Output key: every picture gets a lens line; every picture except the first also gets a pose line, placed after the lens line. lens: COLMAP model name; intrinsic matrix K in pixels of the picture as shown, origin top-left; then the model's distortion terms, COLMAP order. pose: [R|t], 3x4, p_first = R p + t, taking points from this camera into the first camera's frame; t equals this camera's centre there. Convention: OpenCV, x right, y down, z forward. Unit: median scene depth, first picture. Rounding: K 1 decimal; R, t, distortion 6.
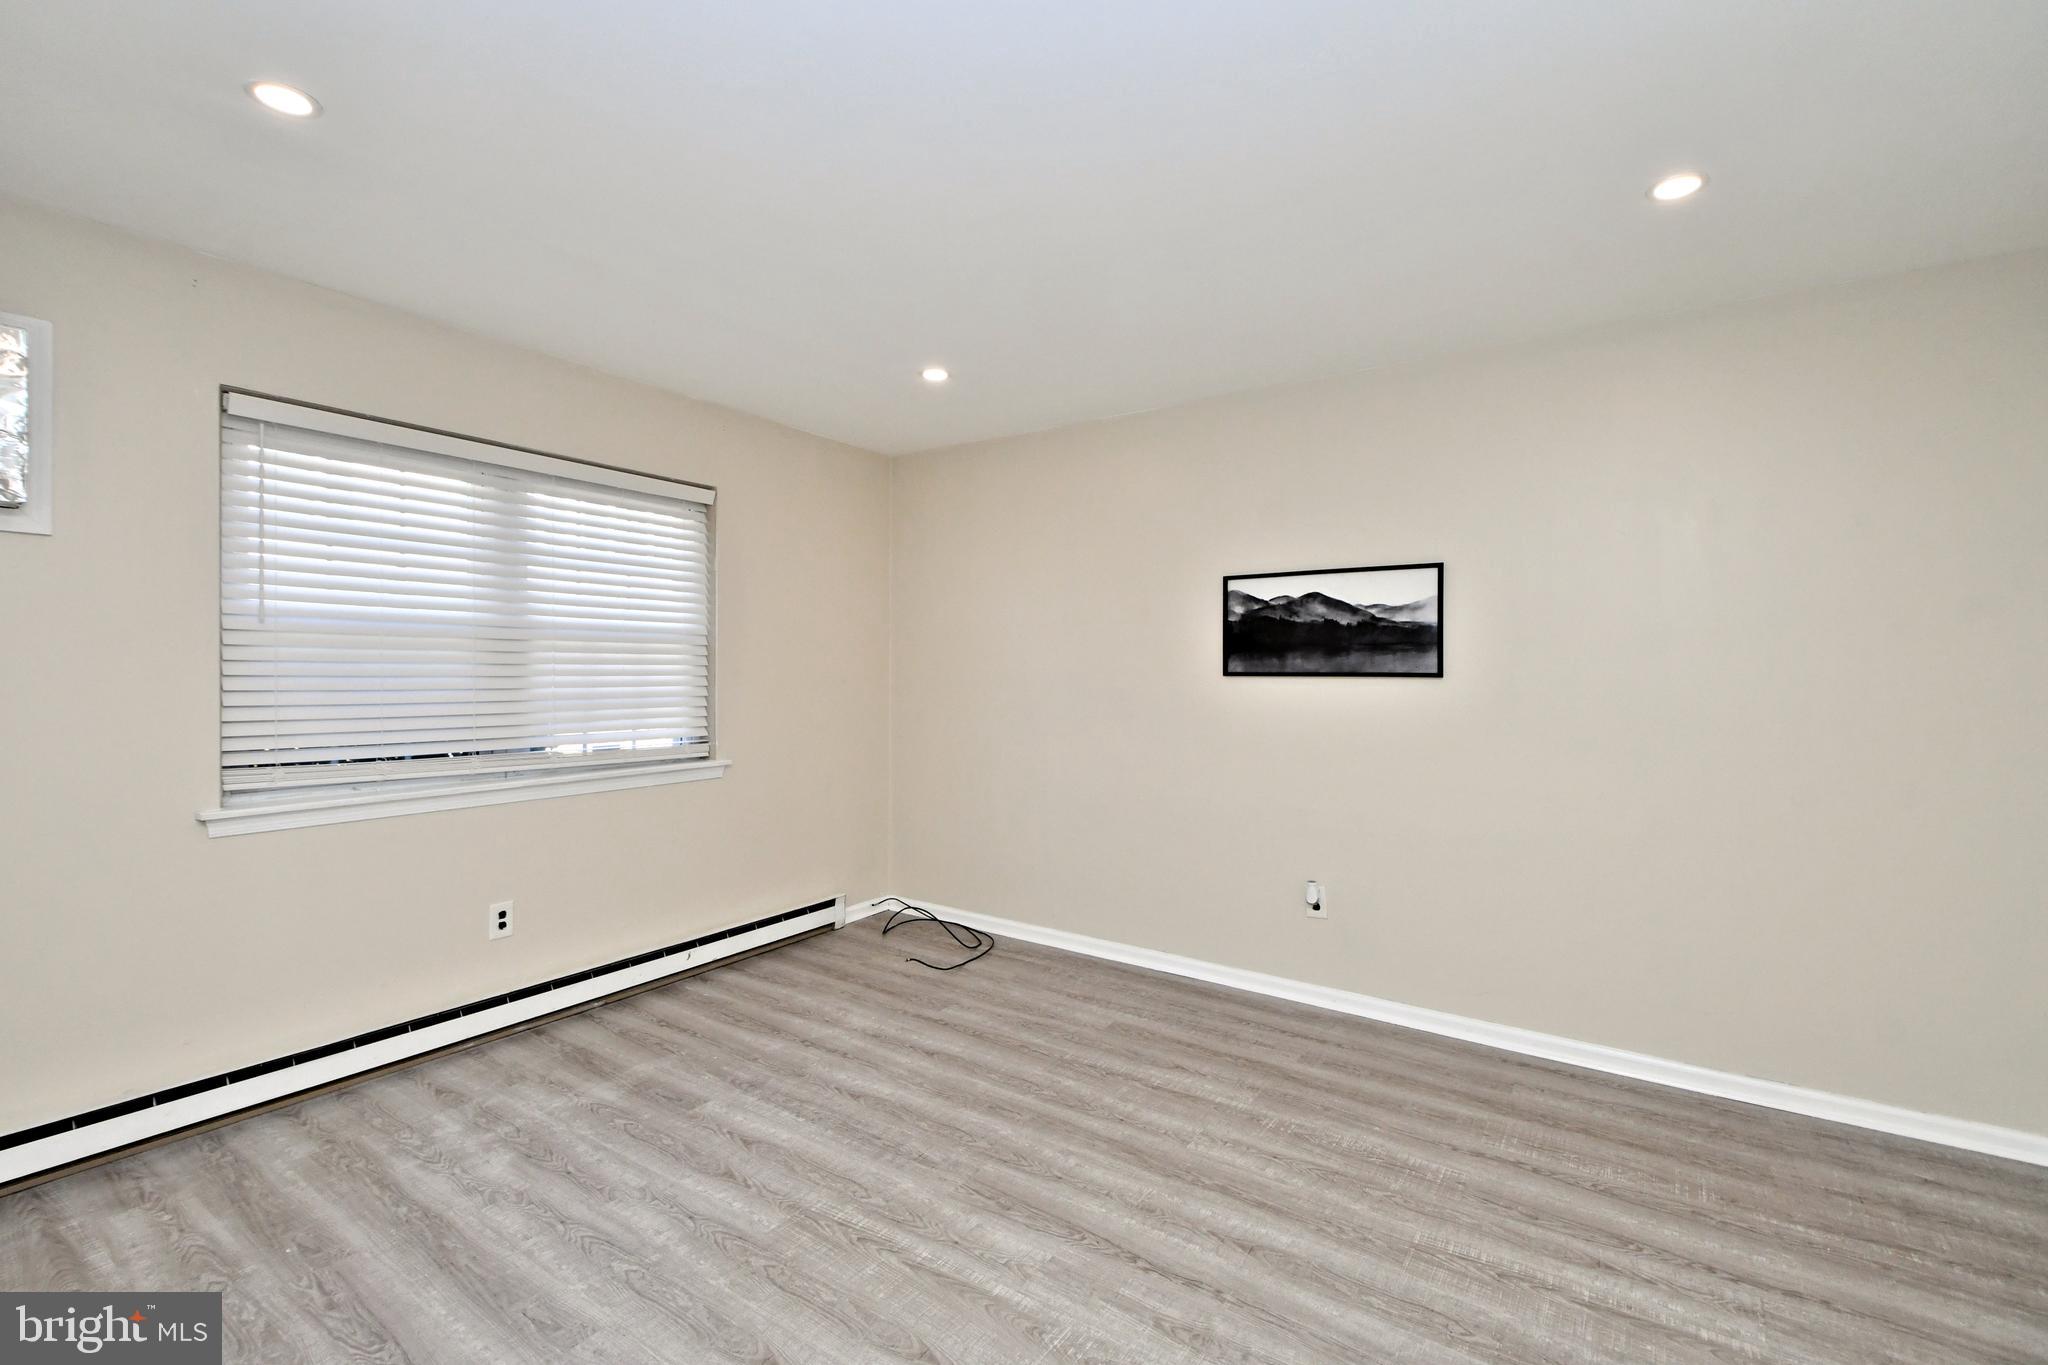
lens RADIAL K [[866.9, 0, 1016.0], [0, 866.9, 678.7], [0, 0, 1]] dist [0.013457, -0.000586]
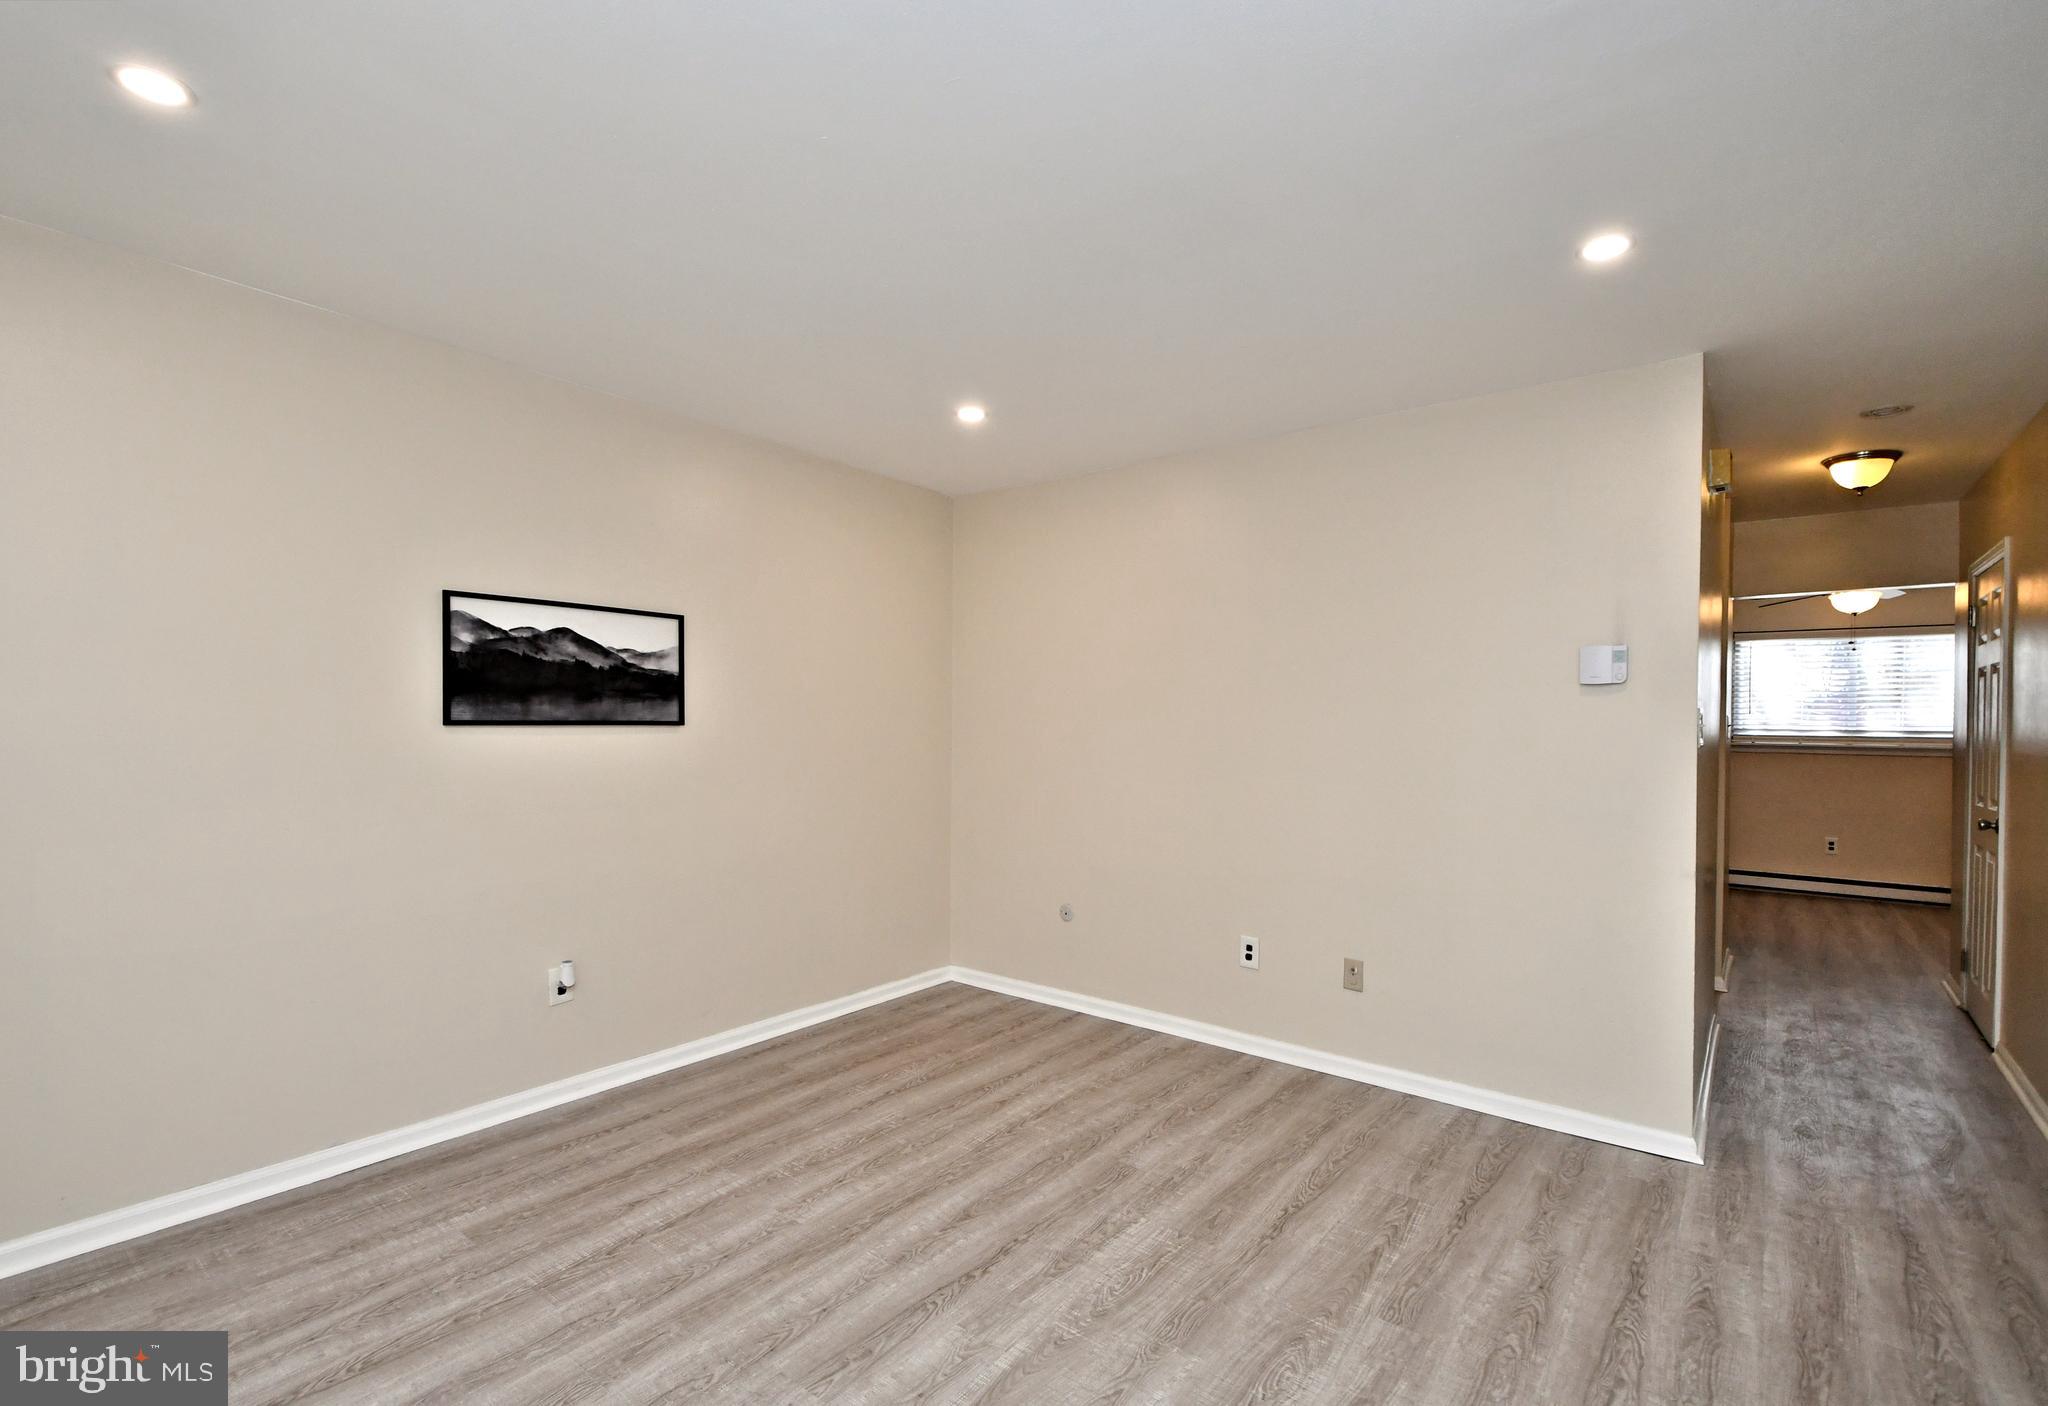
lens RADIAL K [[936.0, 0, 1023.9], [0, 936.0, 715.5], [0, 0, 1]] dist [0.024083, -0.003316]
pose [[0.065828, -0.001010, 0.997830, -0.656334], [-0.004606, 0.999989, 0.001316, -0.017598], [-0.997820, -0.004682, 0.065823, 0.553314]]
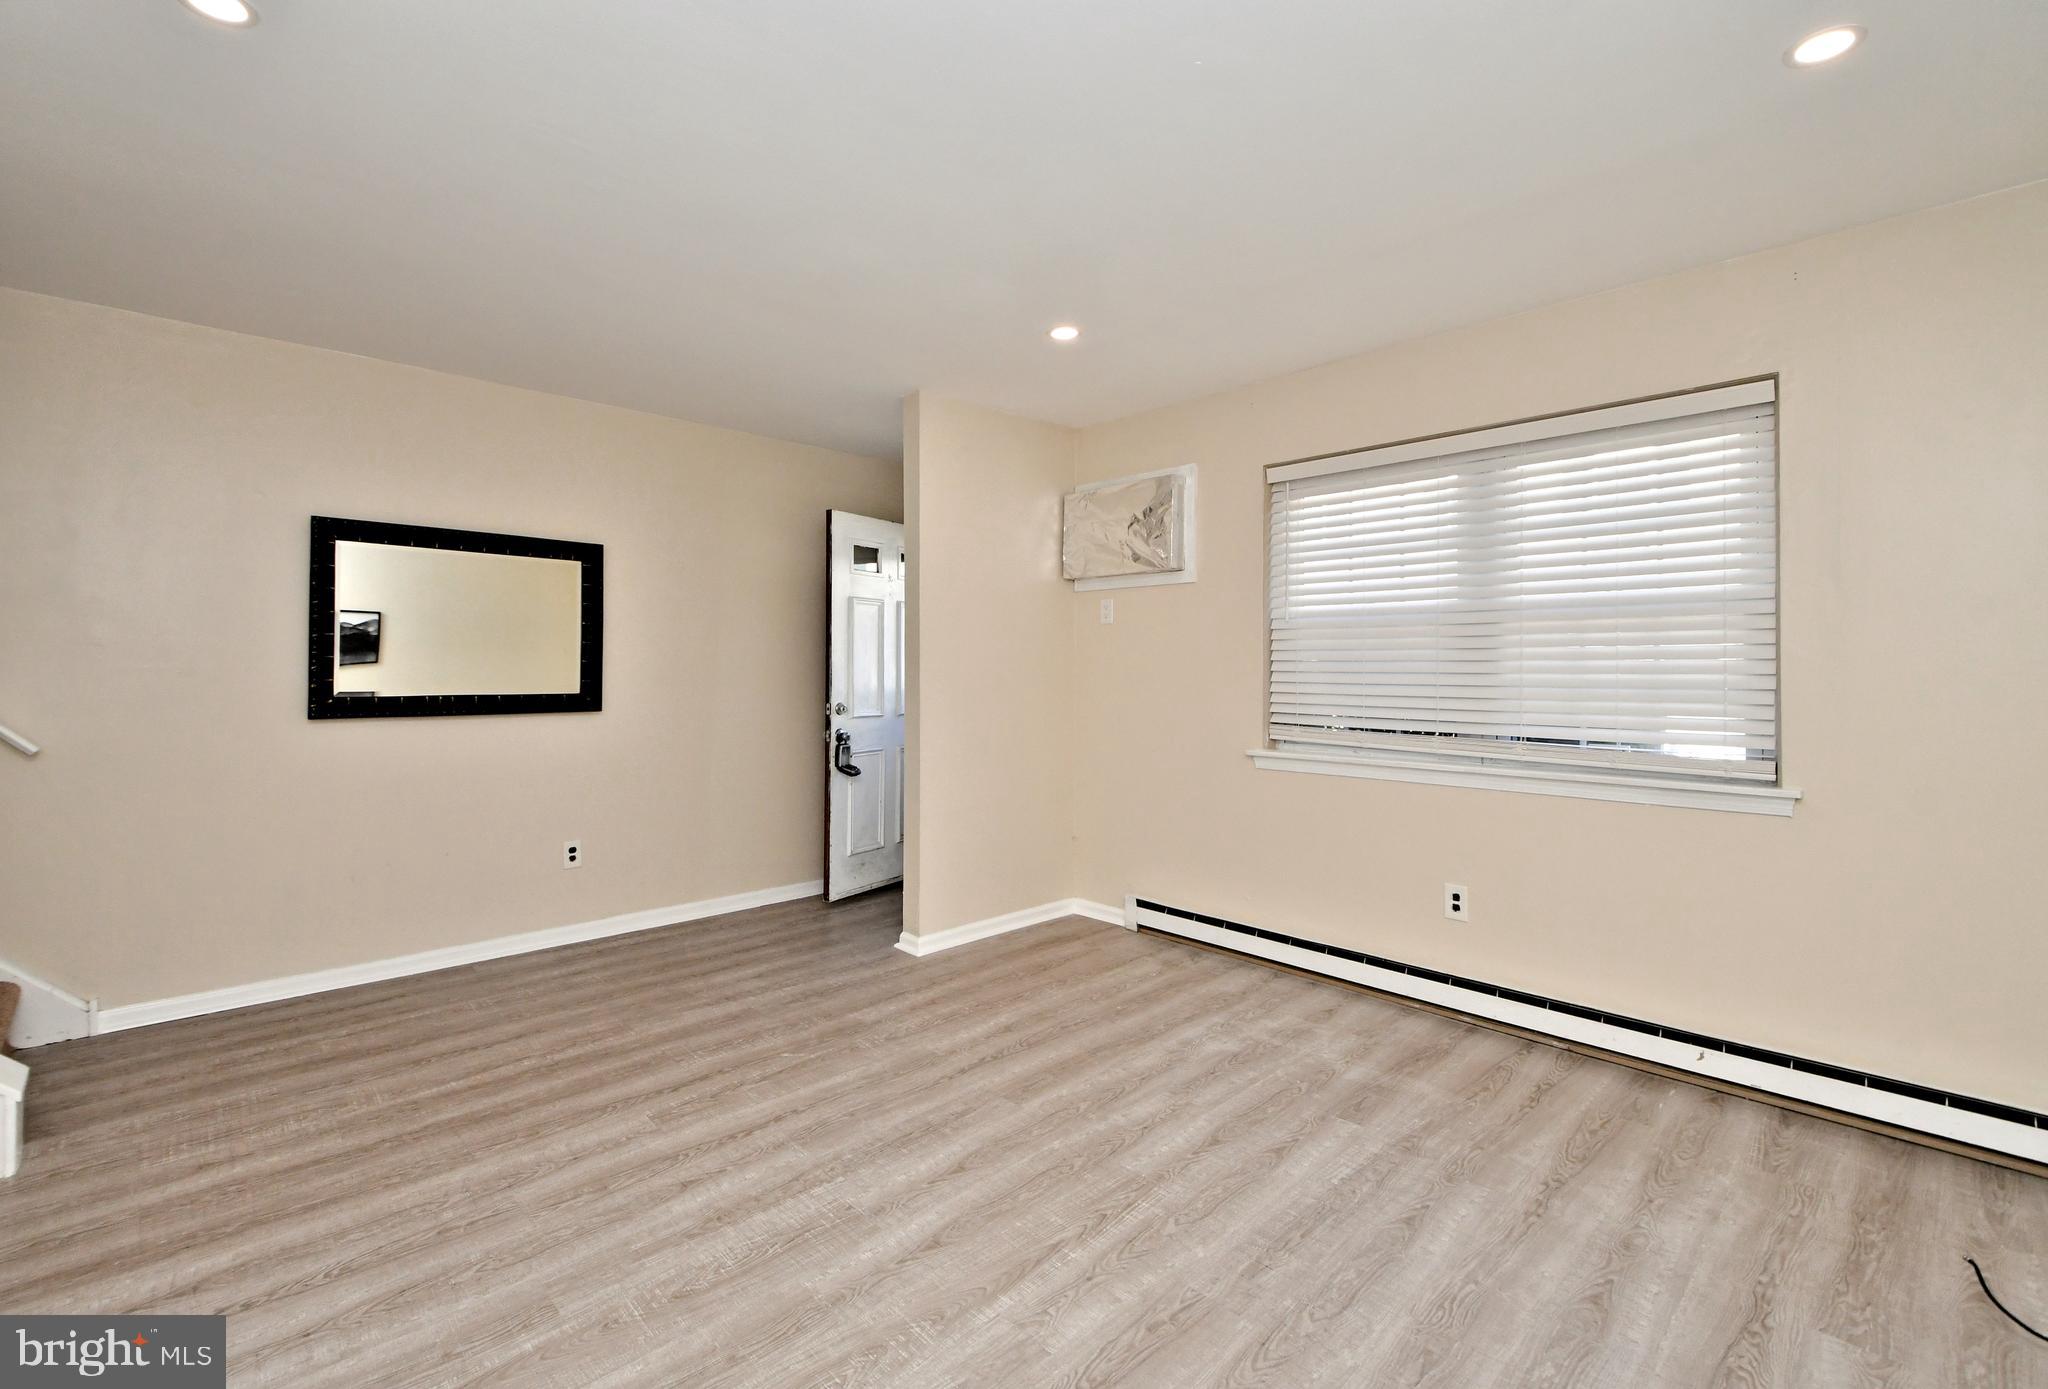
lens RADIAL K [[936.0, 0, 1019.6], [0, 936.0, 662.2], [0, 0, 1]] dist [0.024083, -0.003316]
pose [[-0.196505, -0.013632, -0.980408, 0.594004], [-0.011747, 0.999864, -0.011548, 0.018698], [0.980433, 0.009248, -0.196638, 0.734399]]
